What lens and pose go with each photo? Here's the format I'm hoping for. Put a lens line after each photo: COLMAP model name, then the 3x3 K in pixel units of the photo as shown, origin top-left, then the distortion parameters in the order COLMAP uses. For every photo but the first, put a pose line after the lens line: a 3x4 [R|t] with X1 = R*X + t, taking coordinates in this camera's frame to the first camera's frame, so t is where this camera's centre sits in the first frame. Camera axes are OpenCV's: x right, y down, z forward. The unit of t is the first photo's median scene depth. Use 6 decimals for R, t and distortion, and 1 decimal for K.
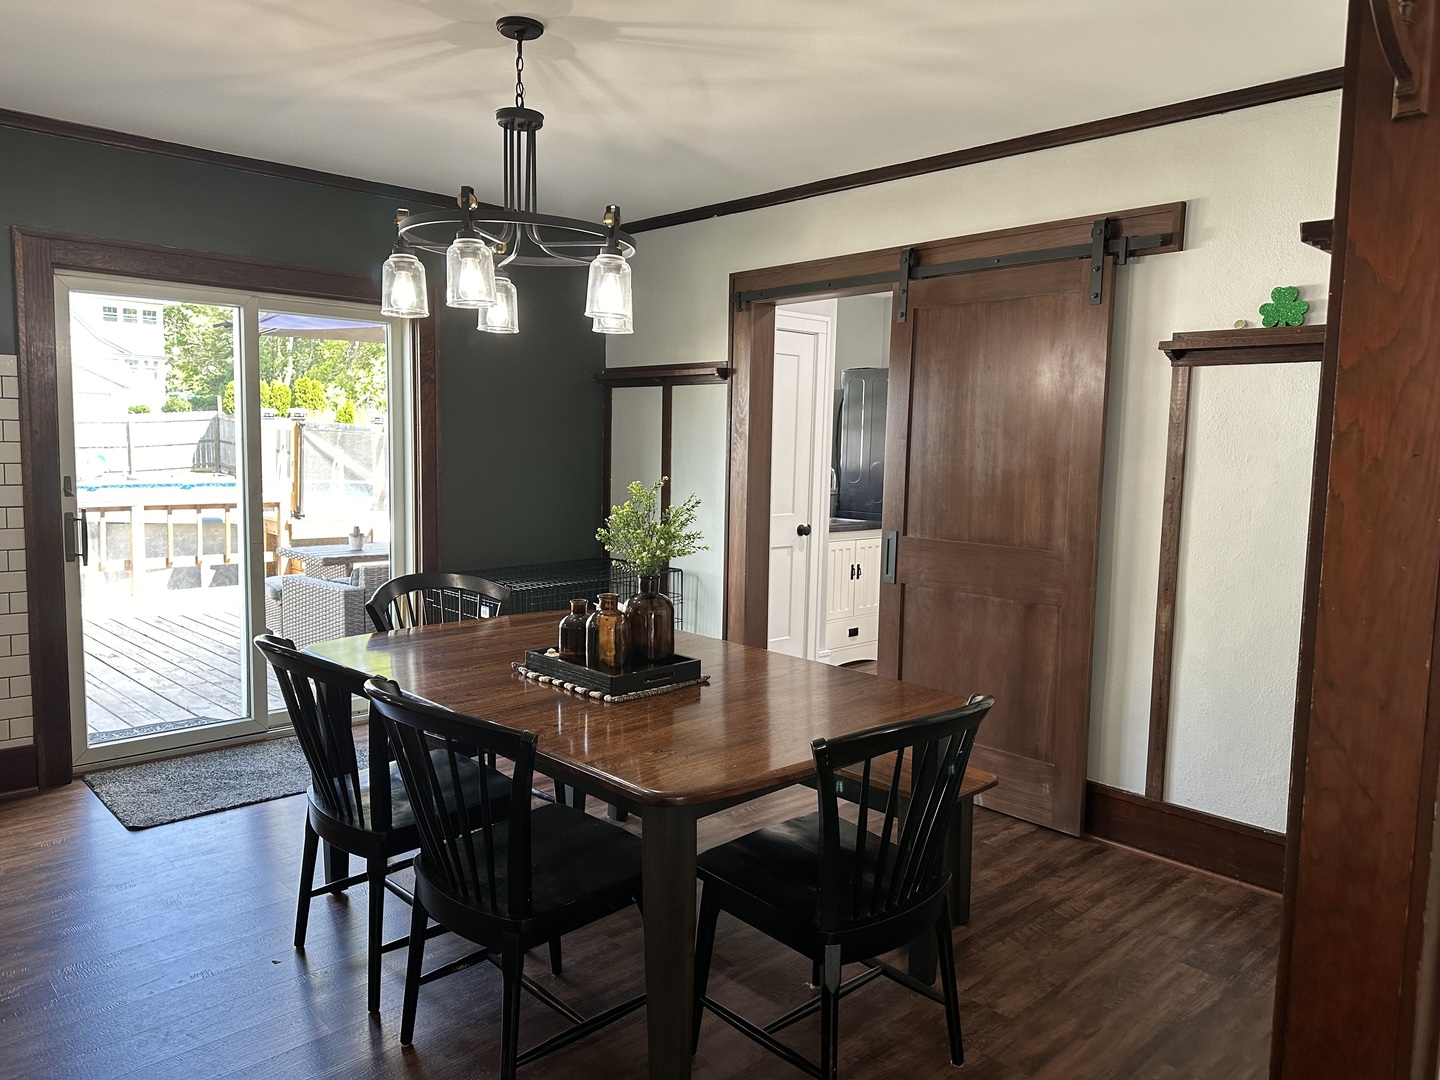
lens RADIAL K [[1005.1, 0, 719.0], [0, 1005.1, 533.2], [0, 0, 1]] dist [0.098732, -0.151457]
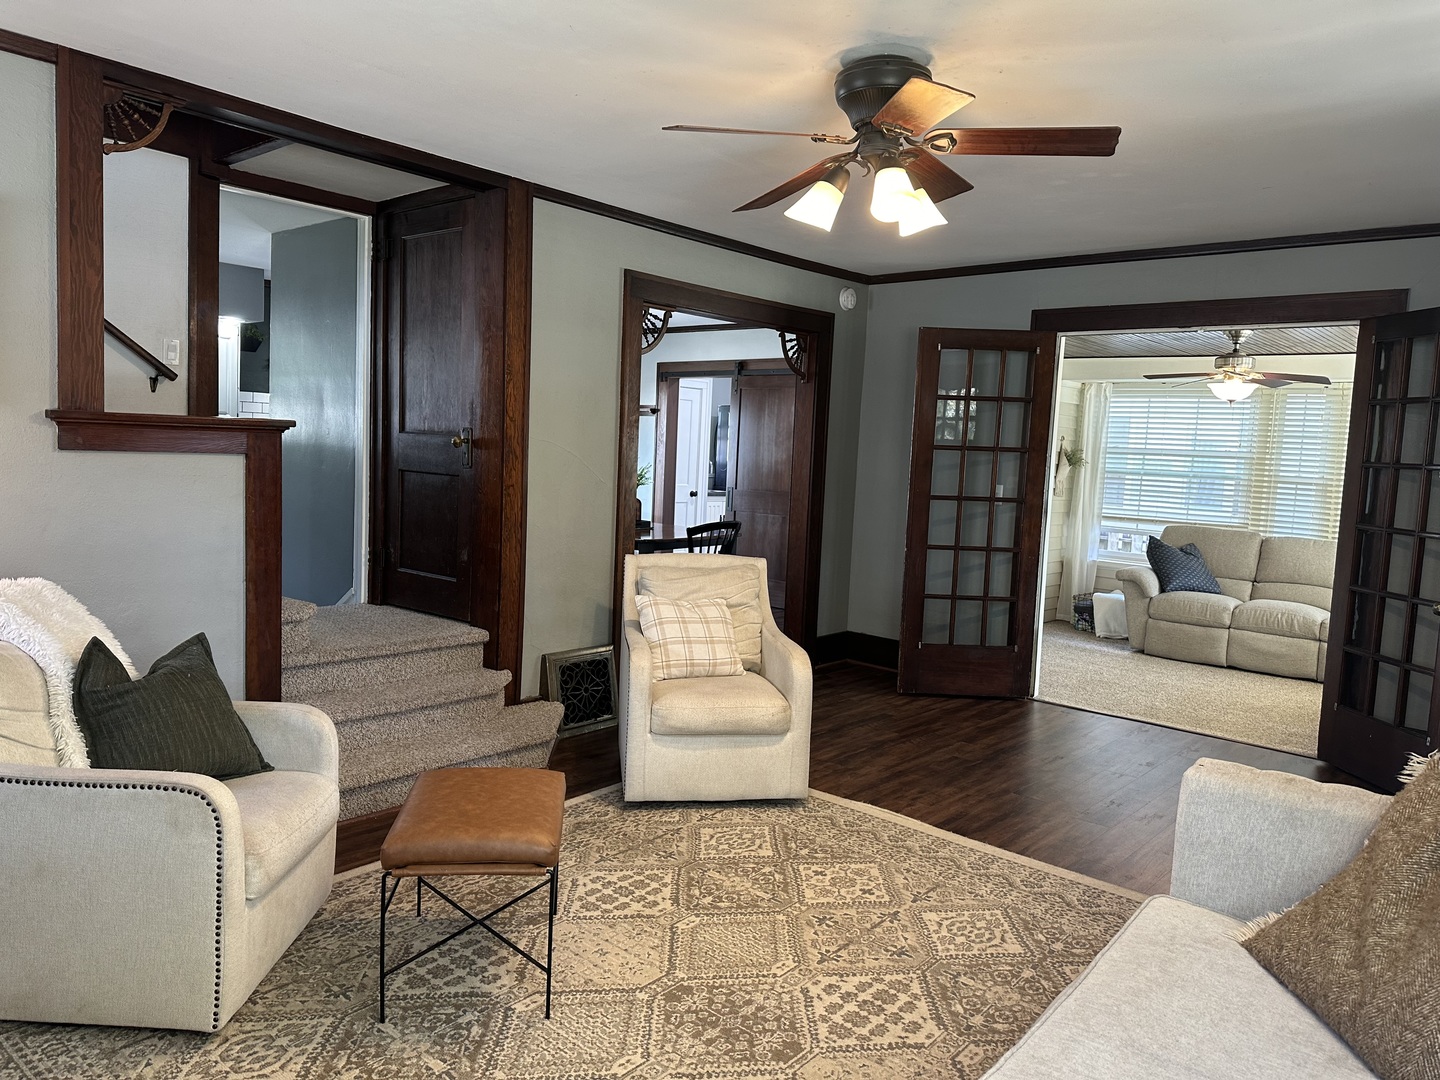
lens RADIAL K [[1005.1, 0, 719.0], [0, 1005.1, 533.2], [0, 0, 1]] dist [0.098732, -0.151457]
pose [[0.995214, 0.014041, 0.096702, -0.058873], [-0.013630, 0.999895, -0.004911, 0.098186], [-0.096760, 0.003569, 0.995301, -1.065053]]
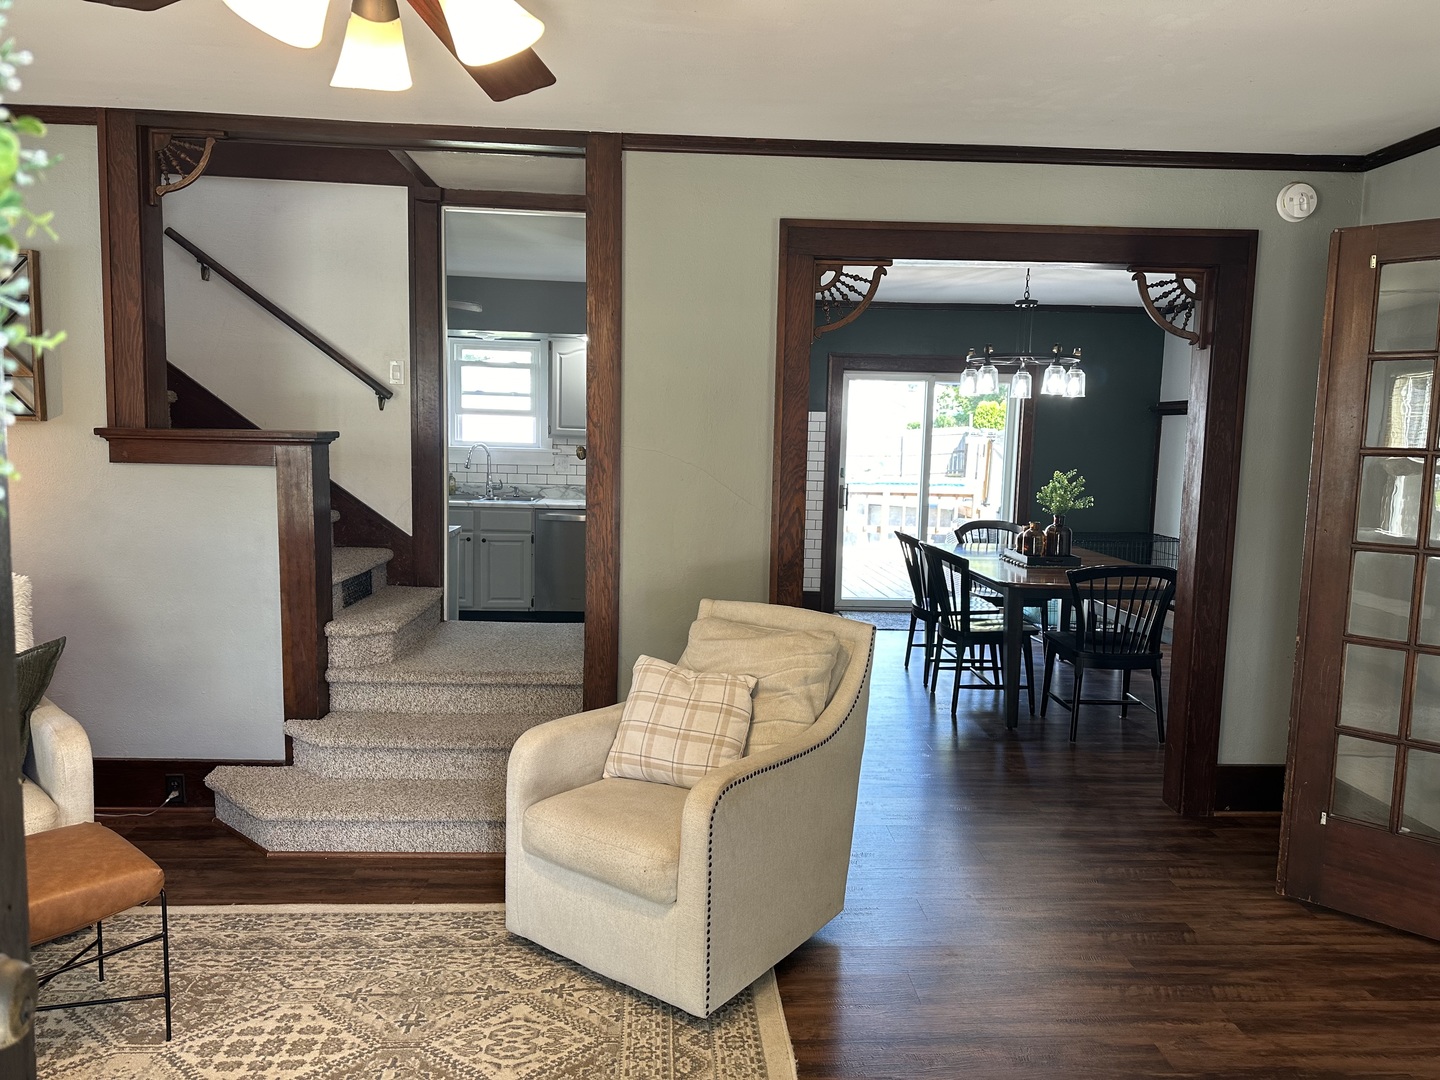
lens RADIAL K [[1005.1, 0, 719.0], [0, 1005.1, 533.2], [0, 0, 1]] dist [0.098732, -0.151457]
pose [[0.758296, 0.061807, -0.648974, 0.443135], [-0.068472, 0.997540, 0.014997, 0.054459], [0.648305, 0.033064, 0.760663, -0.624024]]
